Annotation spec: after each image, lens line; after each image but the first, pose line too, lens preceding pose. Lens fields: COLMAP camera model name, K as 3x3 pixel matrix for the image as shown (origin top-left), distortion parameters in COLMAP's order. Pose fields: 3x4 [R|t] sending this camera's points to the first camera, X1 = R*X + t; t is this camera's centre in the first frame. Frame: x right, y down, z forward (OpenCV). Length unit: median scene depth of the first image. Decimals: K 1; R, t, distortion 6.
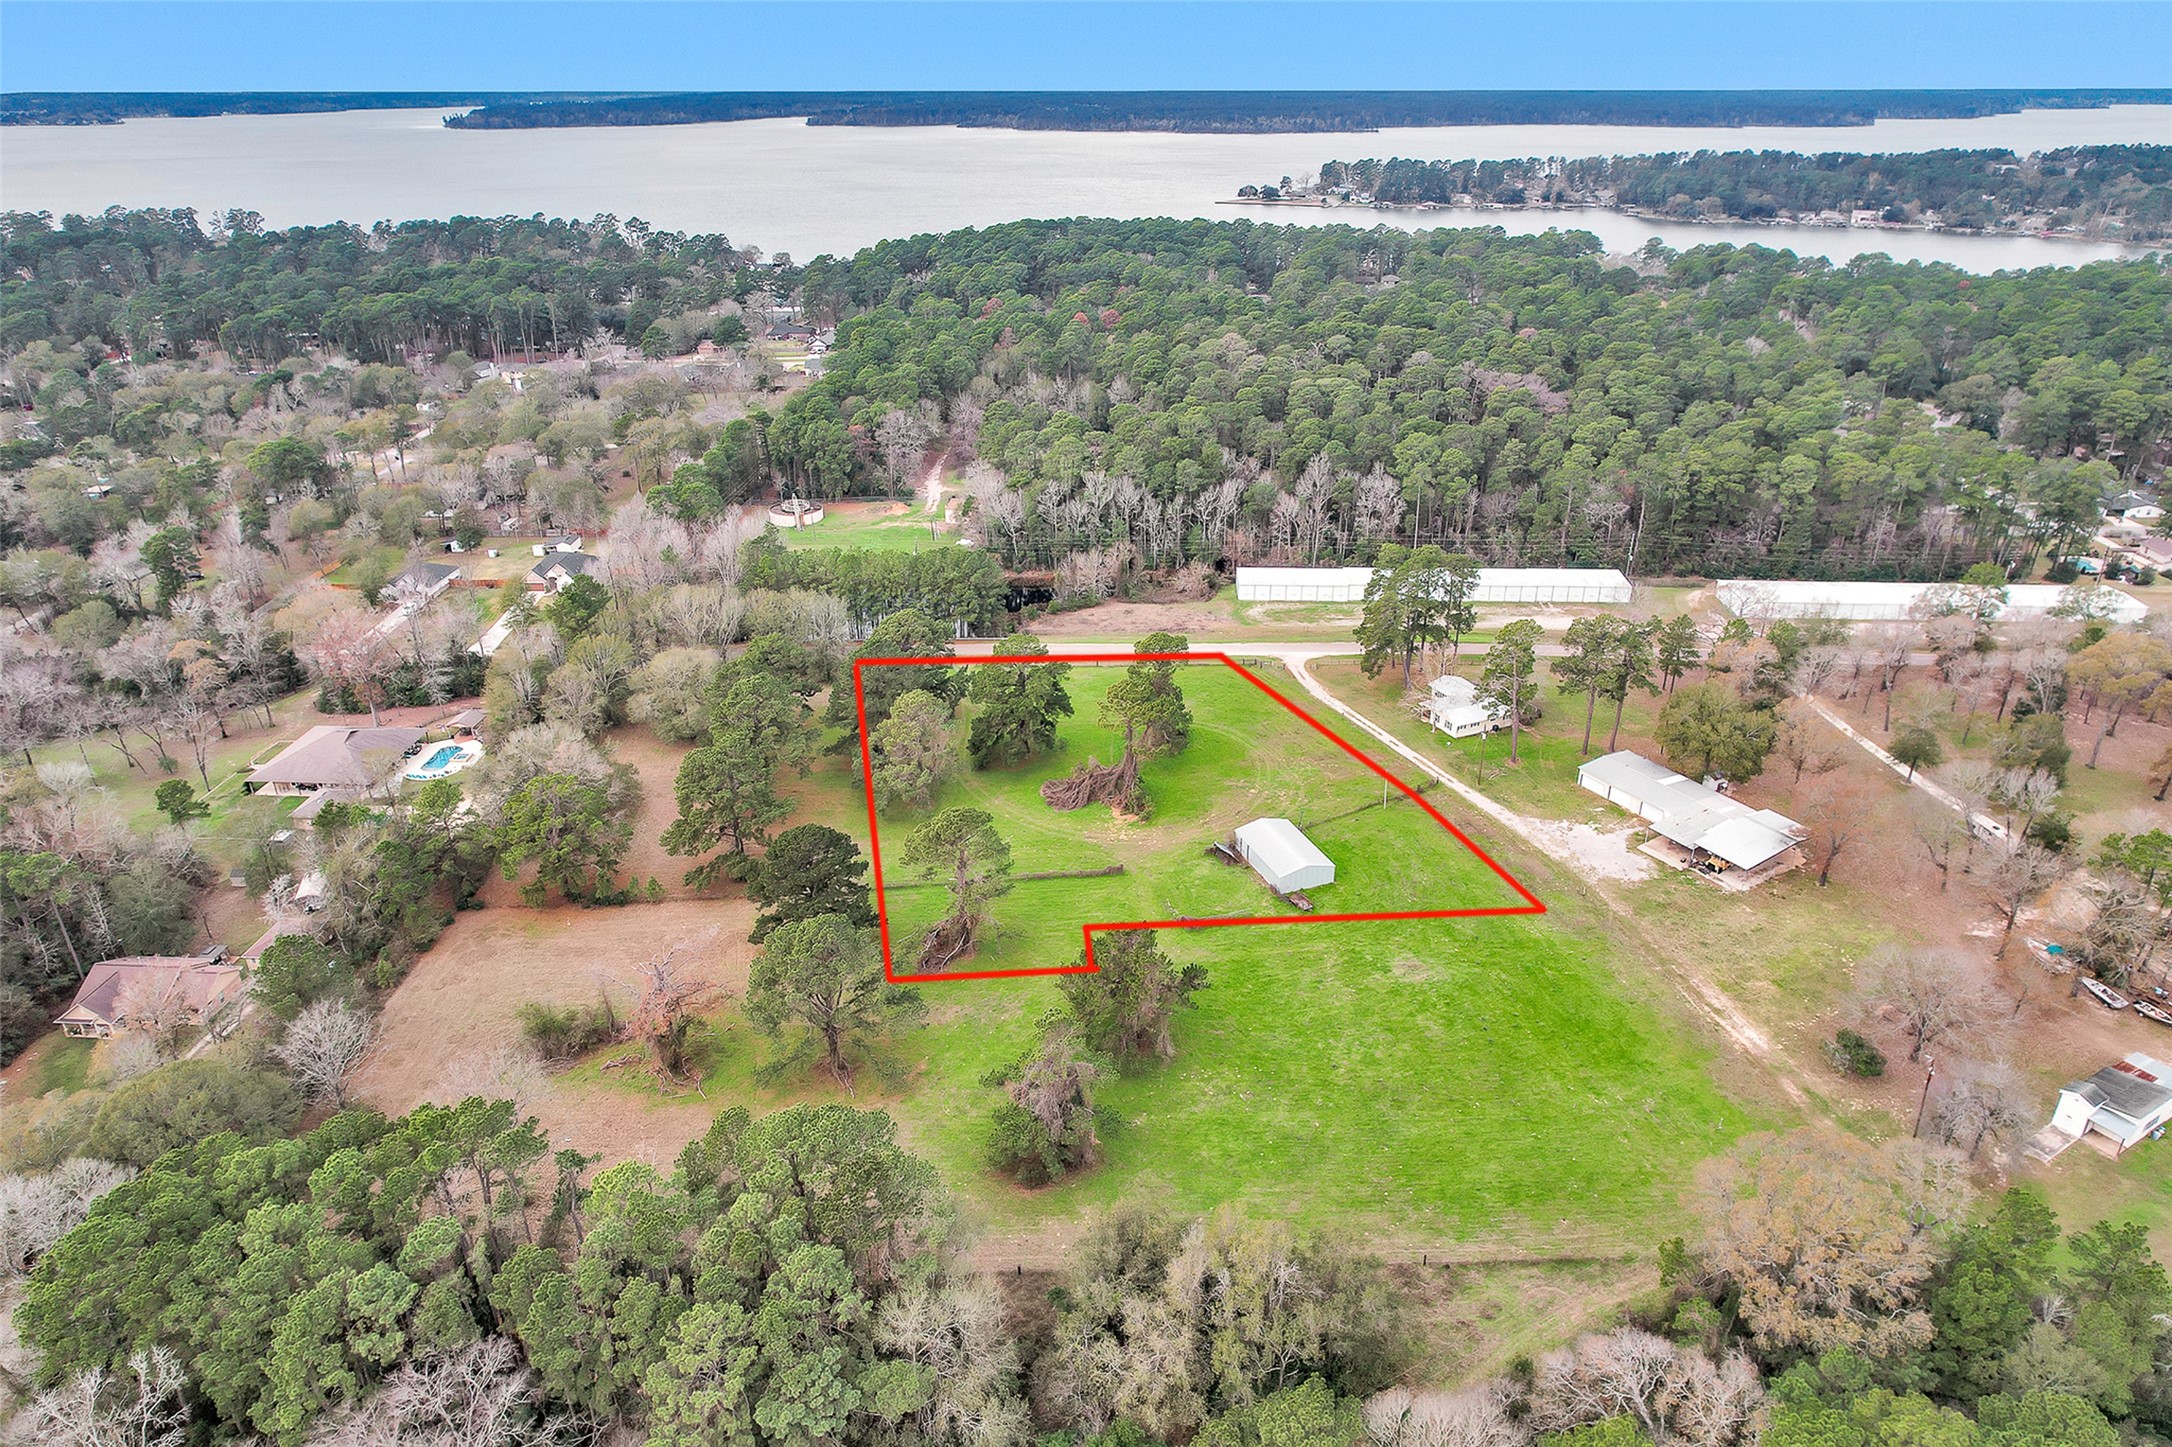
lens RADIAL K [[1410.0, 0, 1093.5], [0, 1410.0, 727.9], [0, 0, 1]] dist [-0.086347, 0.079399]
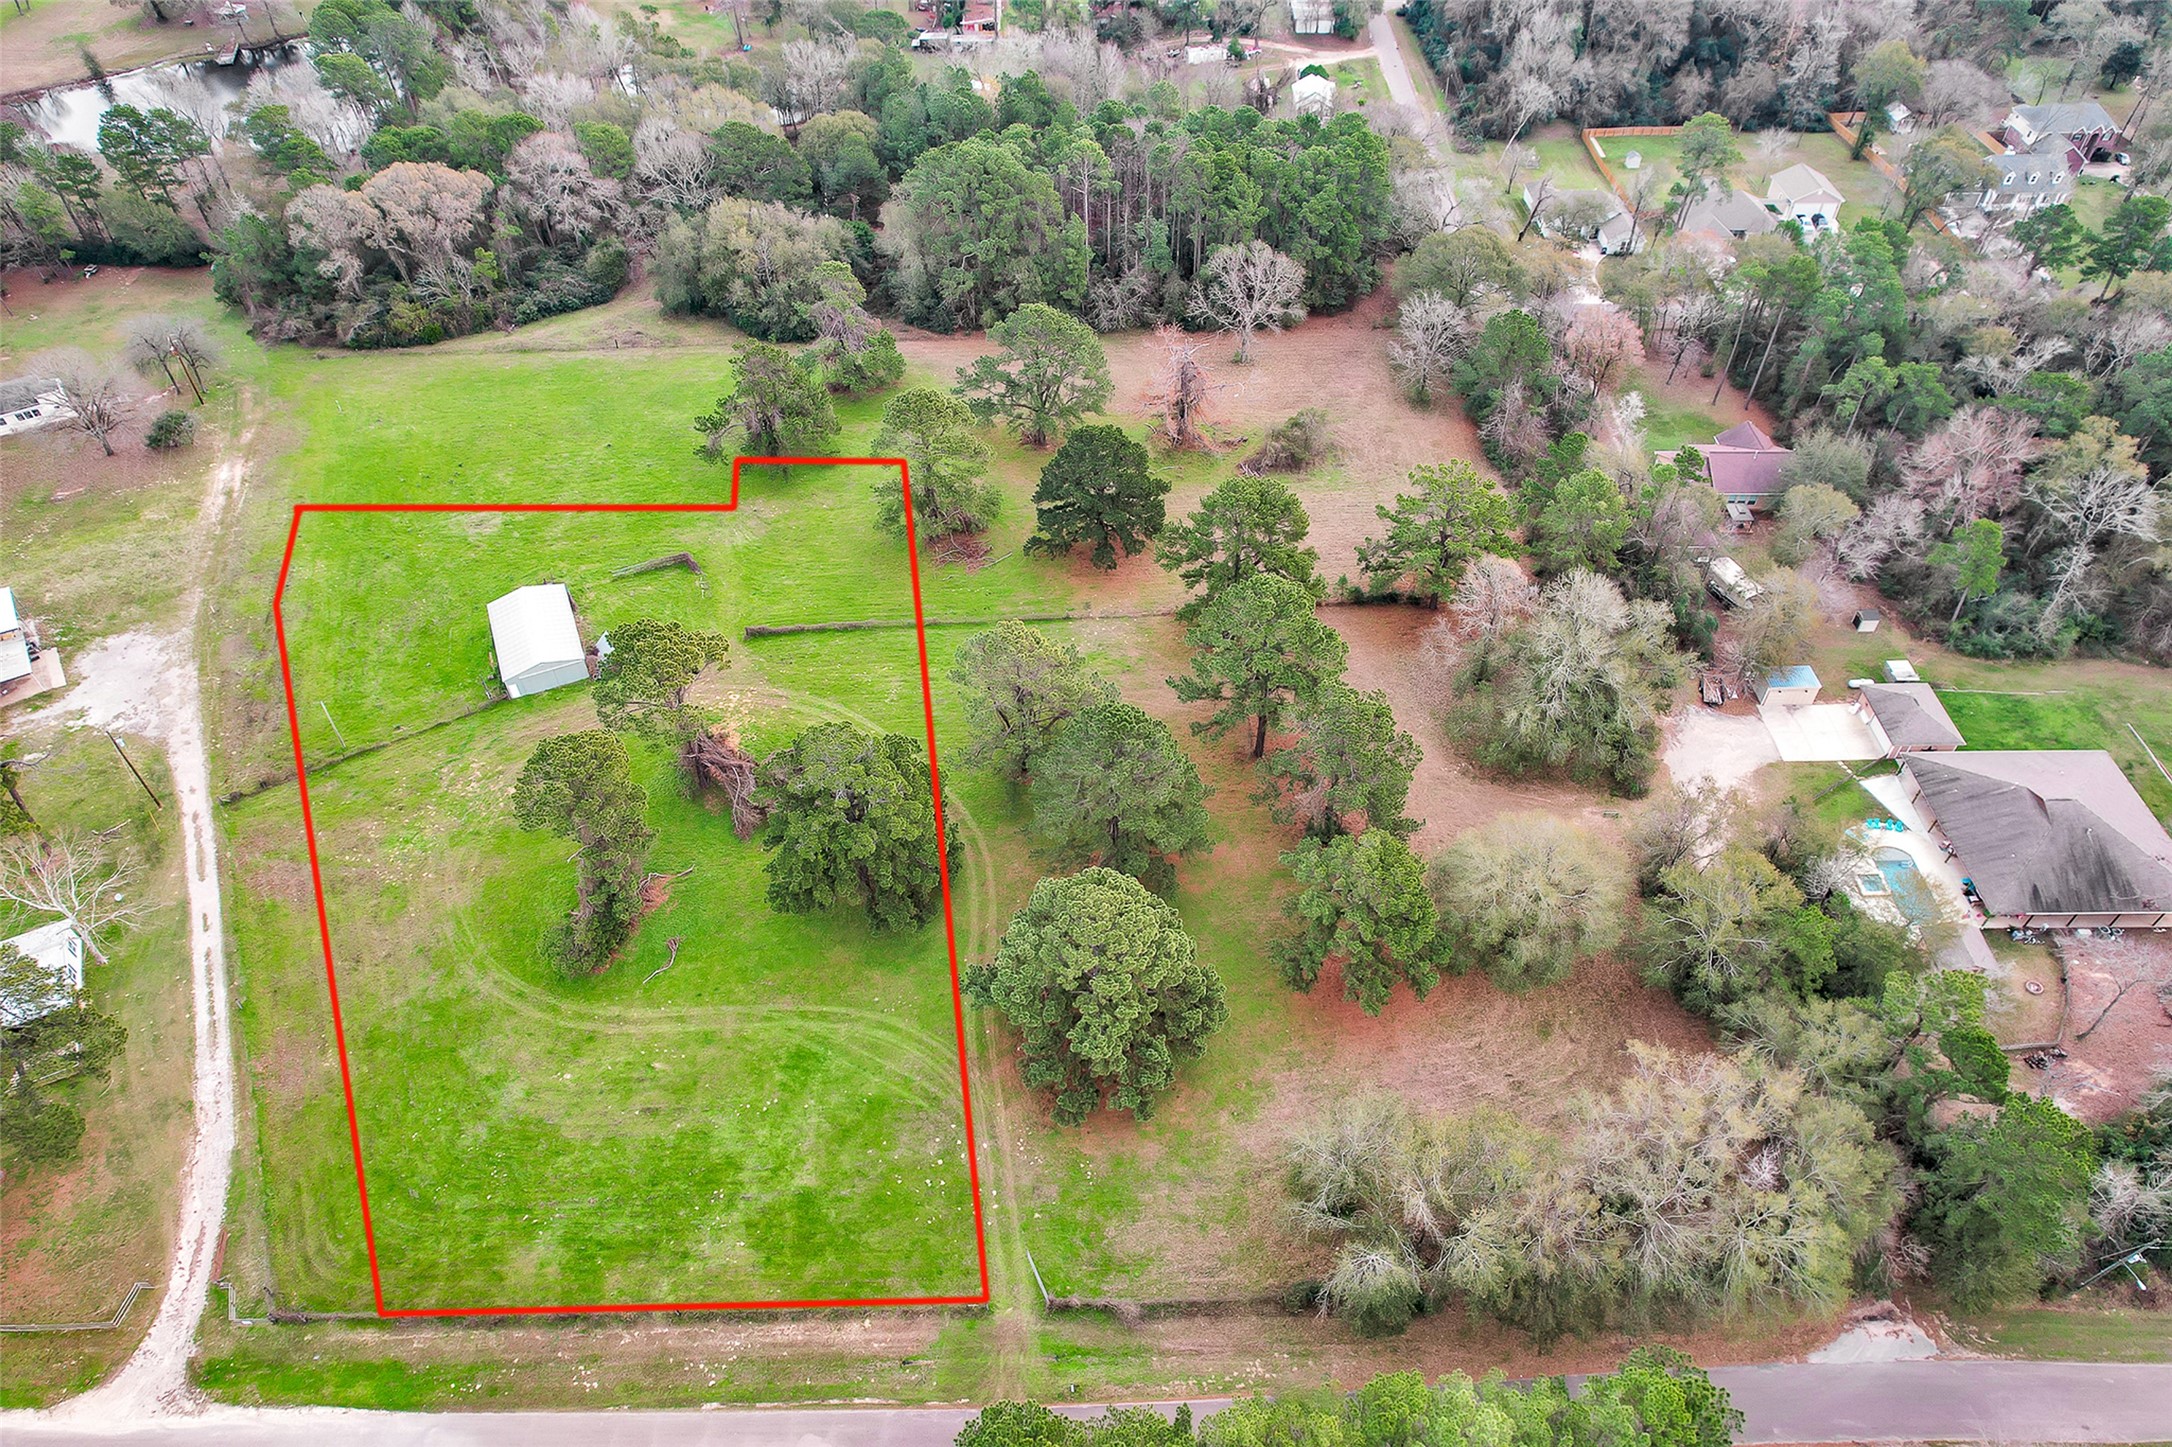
lens RADIAL K [[1410.0, 0, 1093.5], [0, 1410.0, 727.9], [0, 0, 1]] dist [-0.086347, 0.079399]
pose [[-0.998022, 0.049337, -0.038959, -0.092667], [-0.019638, 0.344038, 0.938750, -0.399921], [0.059718, 0.937659, -0.342389, 0.831720]]
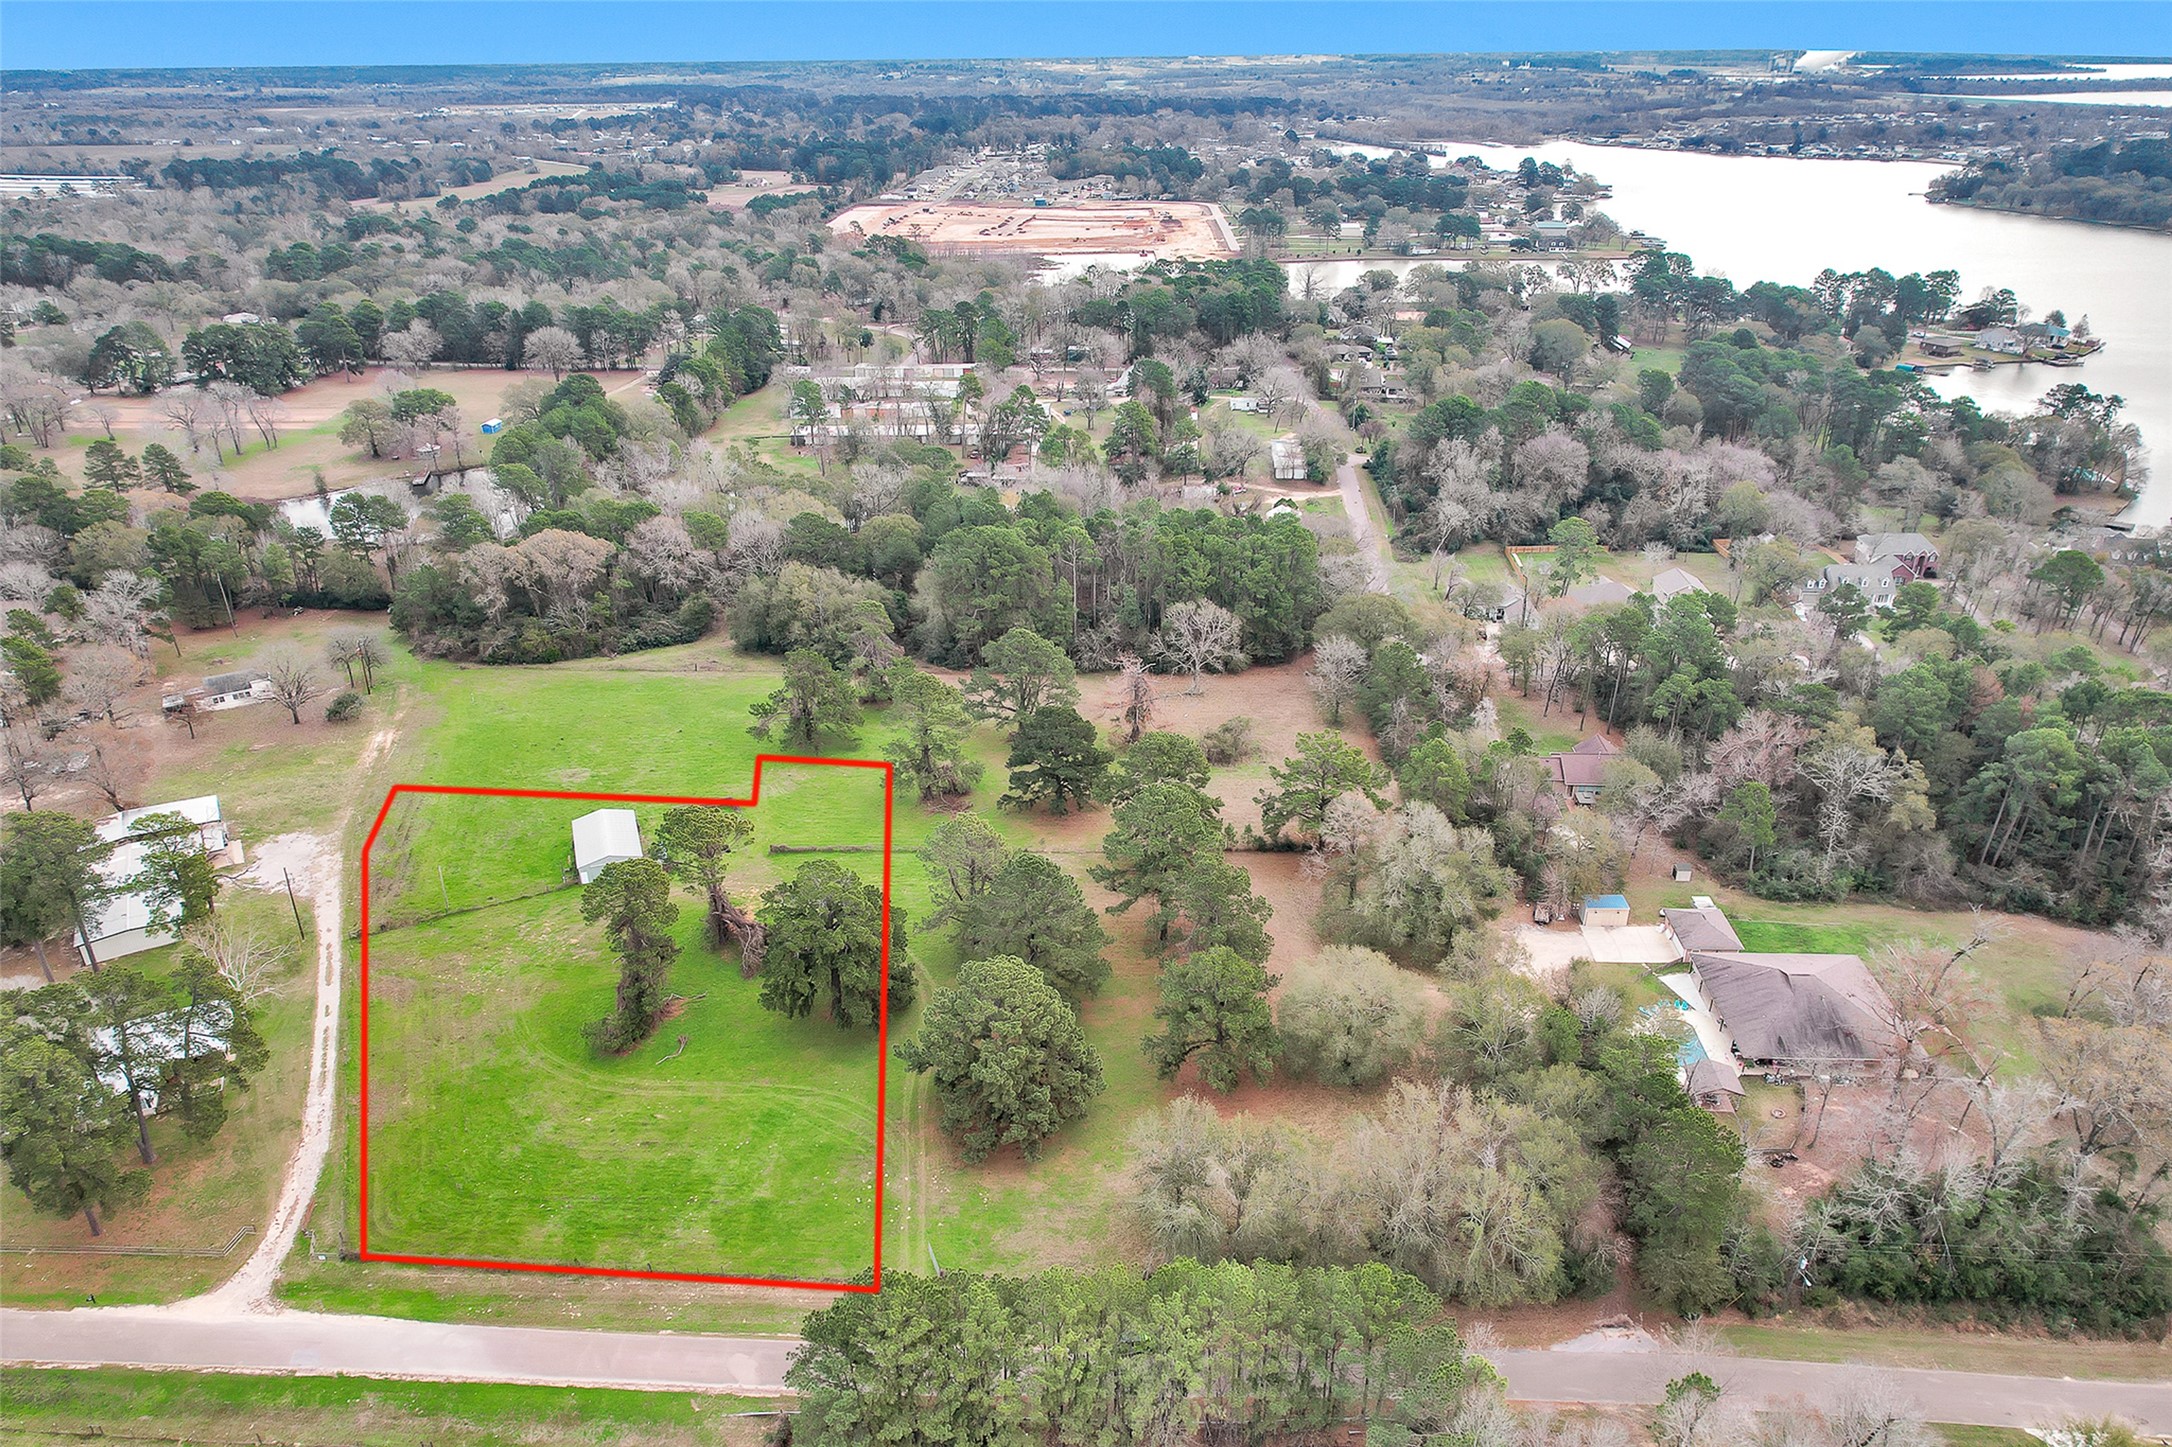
lens RADIAL K [[1452.5, 0, 1086.0], [0, 1452.5, 723.5], [0, 0, 1]] dist [-0.065634, 0.037233]
pose [[-0.999984, 0.005587, 0.000326, -0.133077], [0.003789, 0.633081, 0.774076, -0.480636], [0.004118, 0.774065, -0.633093, 0.990733]]
